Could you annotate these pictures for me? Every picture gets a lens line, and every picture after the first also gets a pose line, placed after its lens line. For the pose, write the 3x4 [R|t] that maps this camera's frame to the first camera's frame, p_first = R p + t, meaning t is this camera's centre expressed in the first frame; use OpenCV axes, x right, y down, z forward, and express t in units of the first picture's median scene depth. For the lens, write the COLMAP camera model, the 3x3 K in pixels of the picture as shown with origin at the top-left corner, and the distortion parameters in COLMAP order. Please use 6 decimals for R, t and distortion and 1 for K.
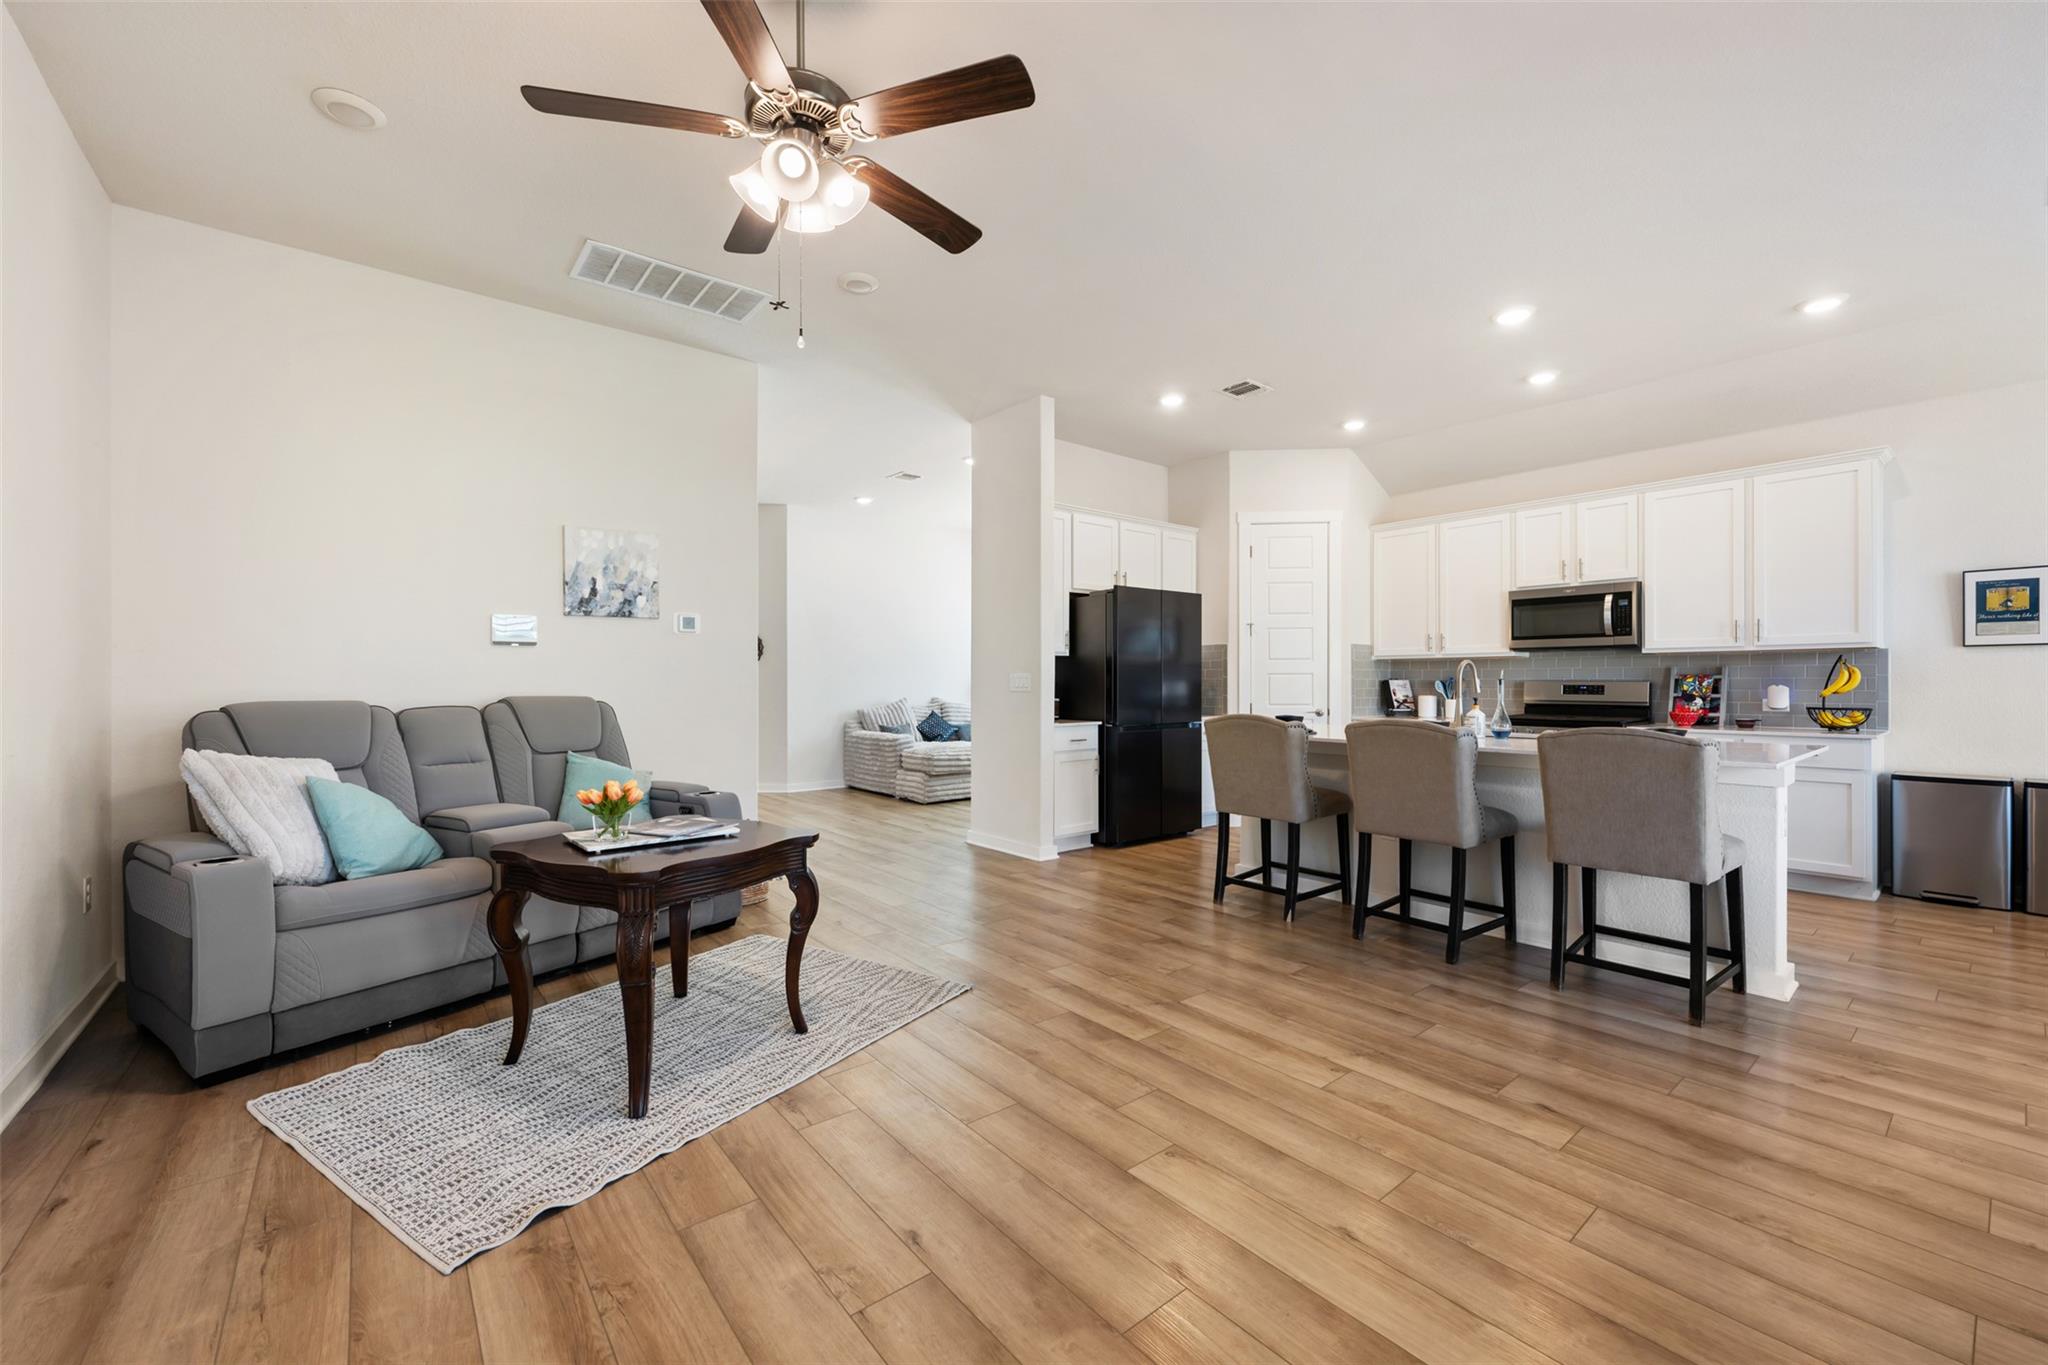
lens RADIAL K [[810.7, 0, 1024.5], [0, 810.7, 684.1], [0, 0, 1]] dist [0.000289, -0.000164]
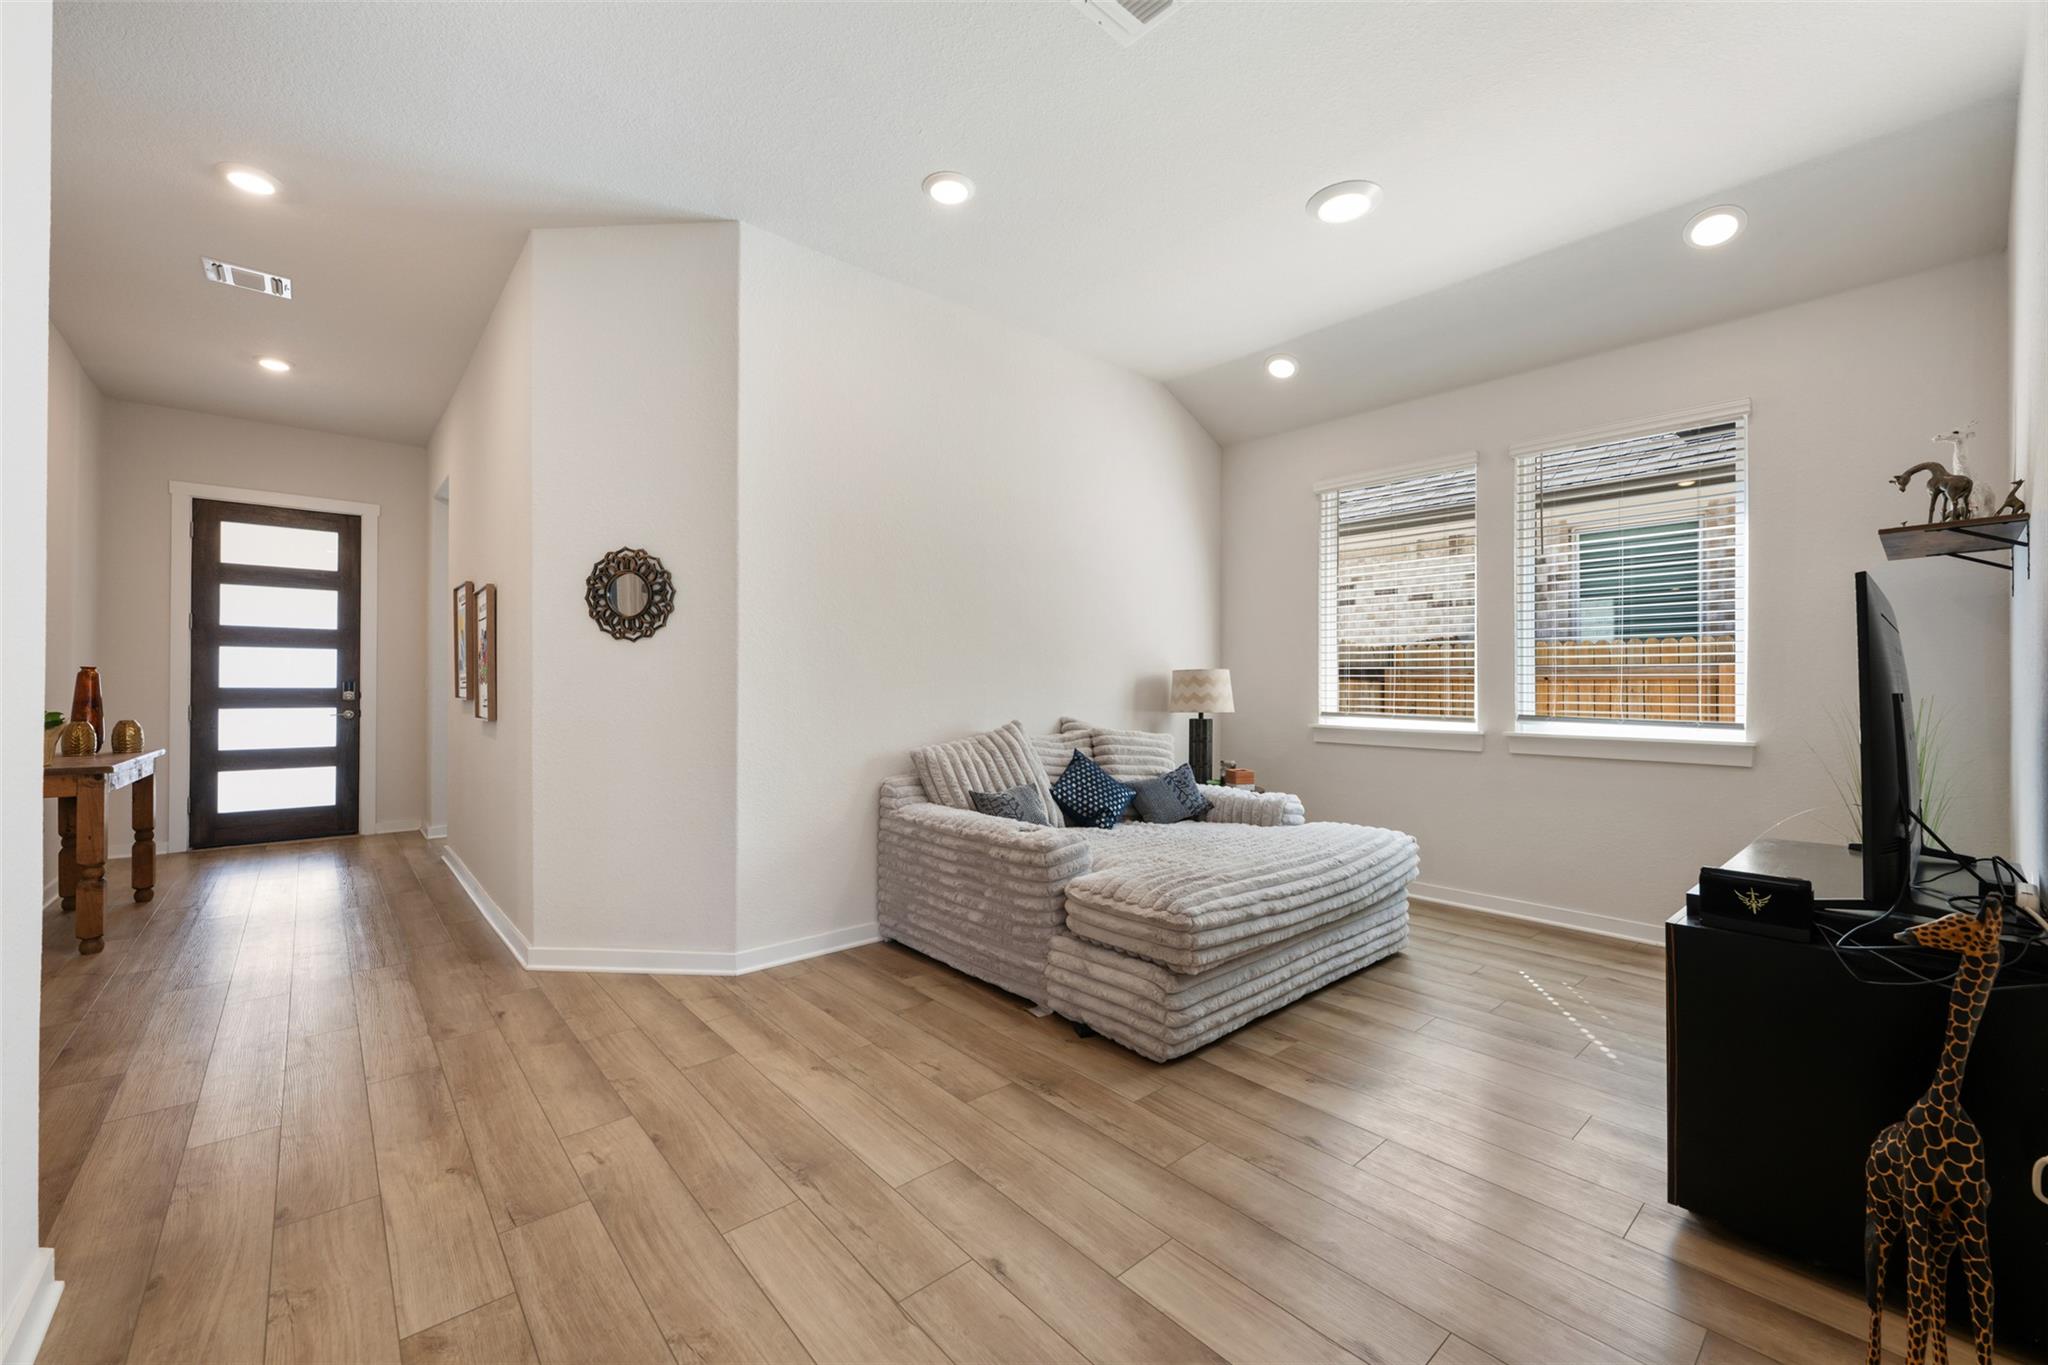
lens RADIAL K [[805.9, 0, 1022.5], [0, 805.9, 679.6], [0, 0, 1]] dist [-0.000491, 0.000273]
pose [[0.999279, 0.002722, 0.037862, -0.254313], [-0.002404, 0.999961, -0.008443, -0.002447], [-0.037883, 0.008346, 0.999247, 0.907595]]
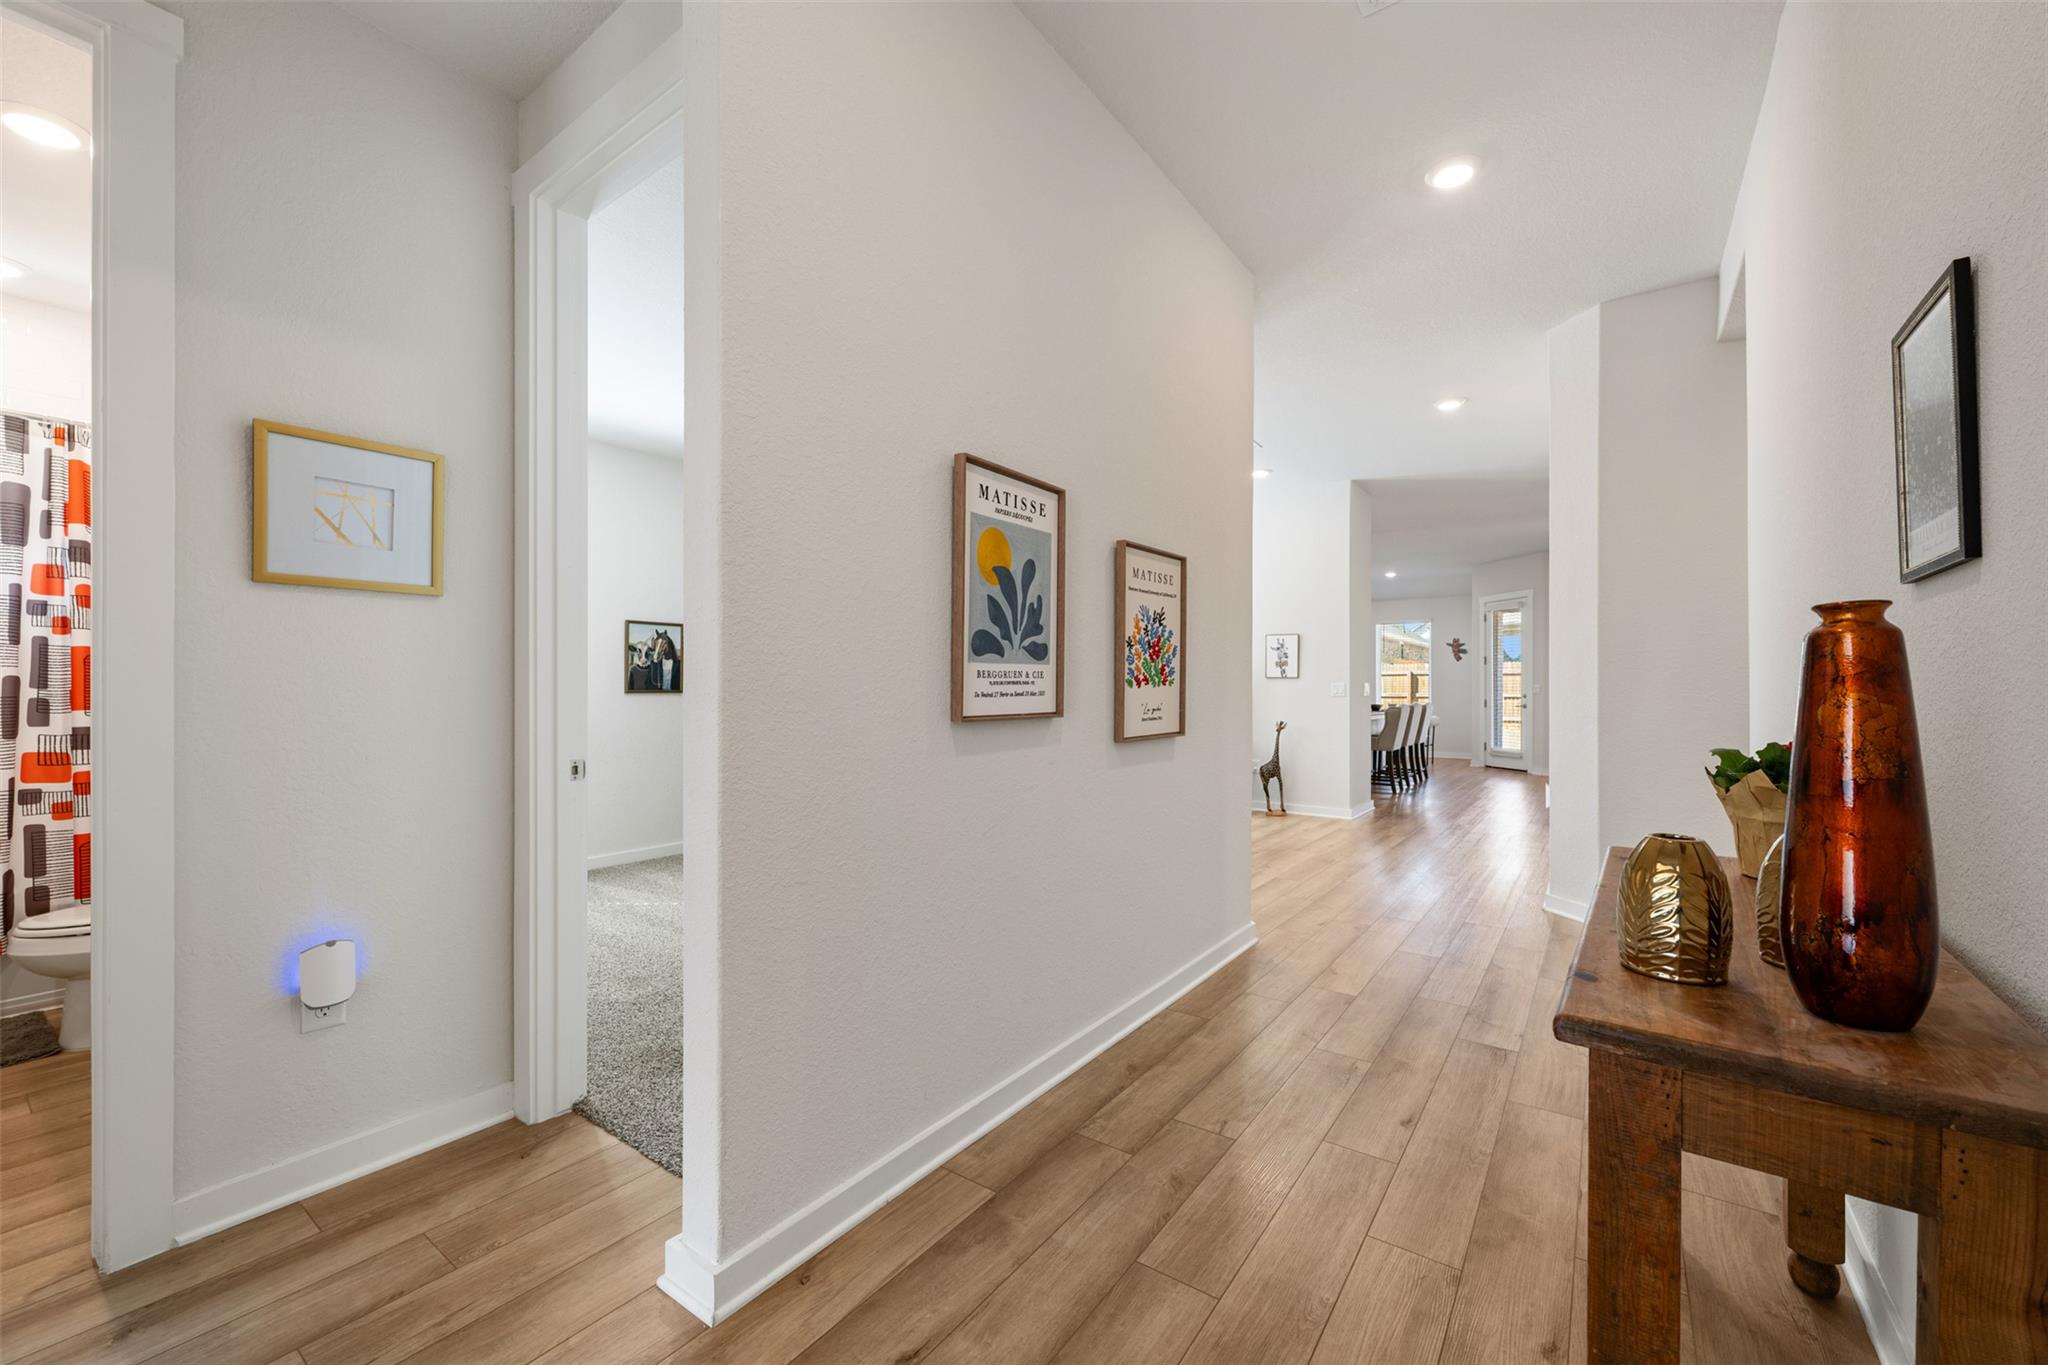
lens RADIAL K [[810.7, 0, 1024.5], [0, 810.7, 684.1], [0, 0, 1]] dist [0.000289, -0.000164]
pose [[-0.254392, 0.005297, 0.967087, -1.139936], [-0.001139, 0.999983, -0.005777, -0.002400], [-0.967101, -0.002571, -0.254381, 1.814250]]
